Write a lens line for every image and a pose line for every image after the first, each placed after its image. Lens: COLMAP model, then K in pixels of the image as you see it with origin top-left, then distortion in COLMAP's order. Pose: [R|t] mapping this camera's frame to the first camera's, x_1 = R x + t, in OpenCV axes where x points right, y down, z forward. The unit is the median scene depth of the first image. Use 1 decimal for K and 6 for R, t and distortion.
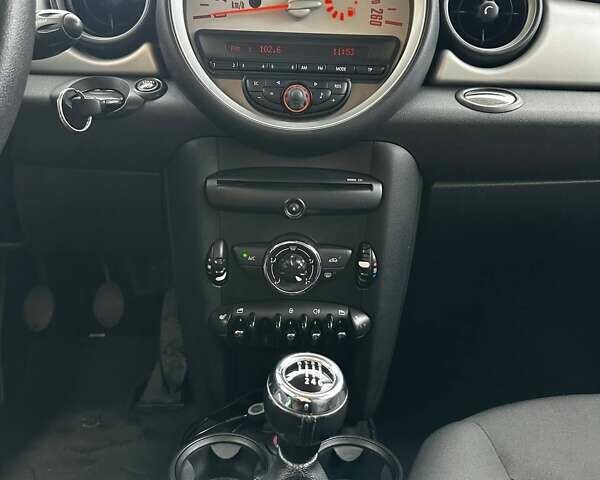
lens RADIAL K [[563.1, 0, 299.7], [0, 563.1, 254.4], [0, 0, 1]] dist [0.158347, -0.346145]
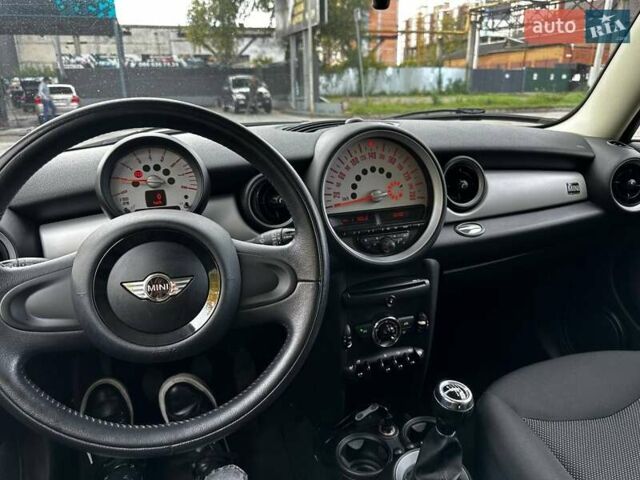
lens RADIAL K [[445.7, 0, 319.9], [0, 445.7, 261.6], [0, 0, 1]] dist [0.049419, 0.000109]
pose [[0.949182, -0.155564, 0.273595, -0.570879], [0.166440, 0.985908, -0.016851, -0.209086], [-0.267118, 0.061532, 0.961697, -0.326667]]
